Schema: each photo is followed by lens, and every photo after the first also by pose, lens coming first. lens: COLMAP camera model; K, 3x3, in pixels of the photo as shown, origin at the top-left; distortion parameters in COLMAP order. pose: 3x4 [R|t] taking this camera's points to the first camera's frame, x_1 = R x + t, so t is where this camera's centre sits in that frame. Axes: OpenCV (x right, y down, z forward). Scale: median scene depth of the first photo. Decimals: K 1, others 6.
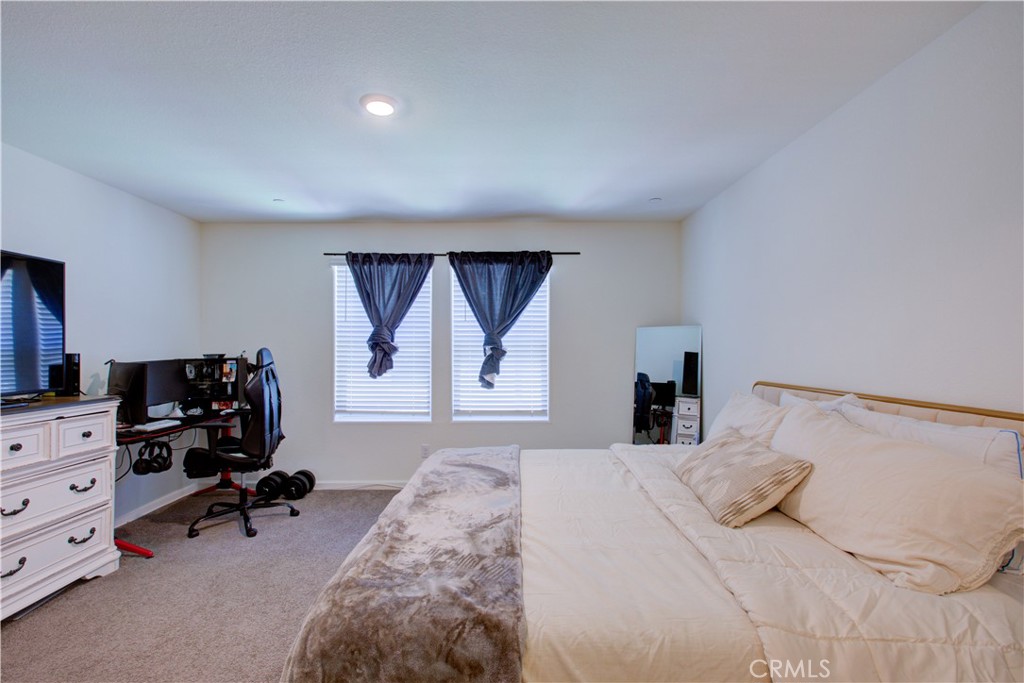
lens RADIAL K [[472.1, 0, 508.3], [0, 472.1, 362.8], [0, 0, 1]] dist [-0.002247, 0.000095]
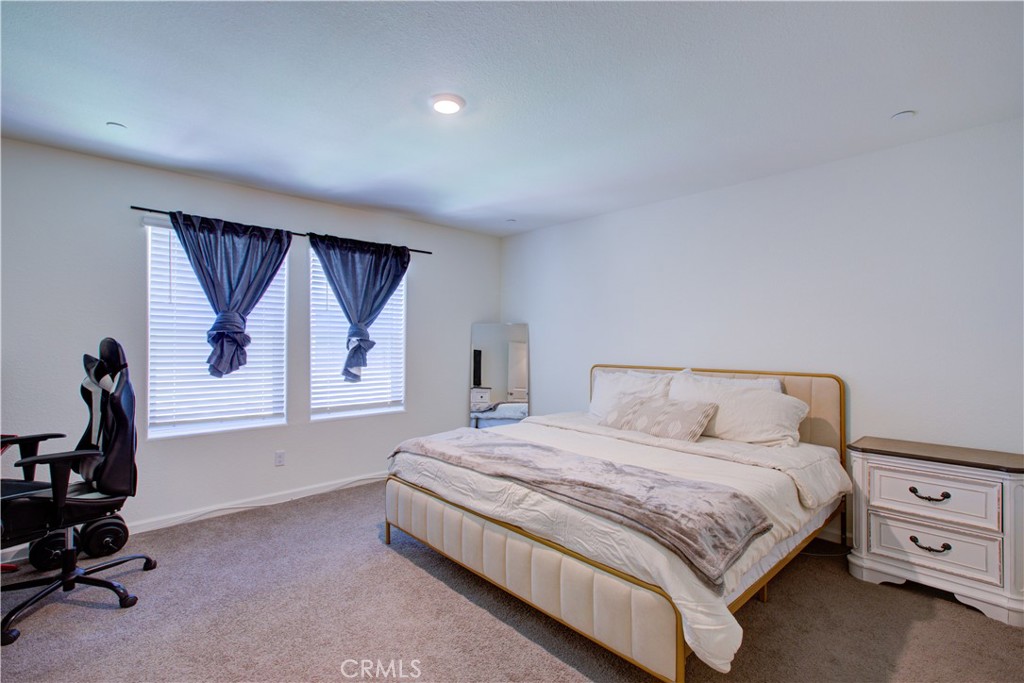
lens RADIAL K [[481.3, 0, 520.3], [0, 481.3, 363.0], [0, 0, 1]] dist [-0.000788, 0.001007]
pose [[0.715465, -0.028053, 0.698085, -0.486415], [0.012807, 0.999552, 0.027041, -0.006588], [-0.698531, -0.010406, 0.715504, 0.062280]]
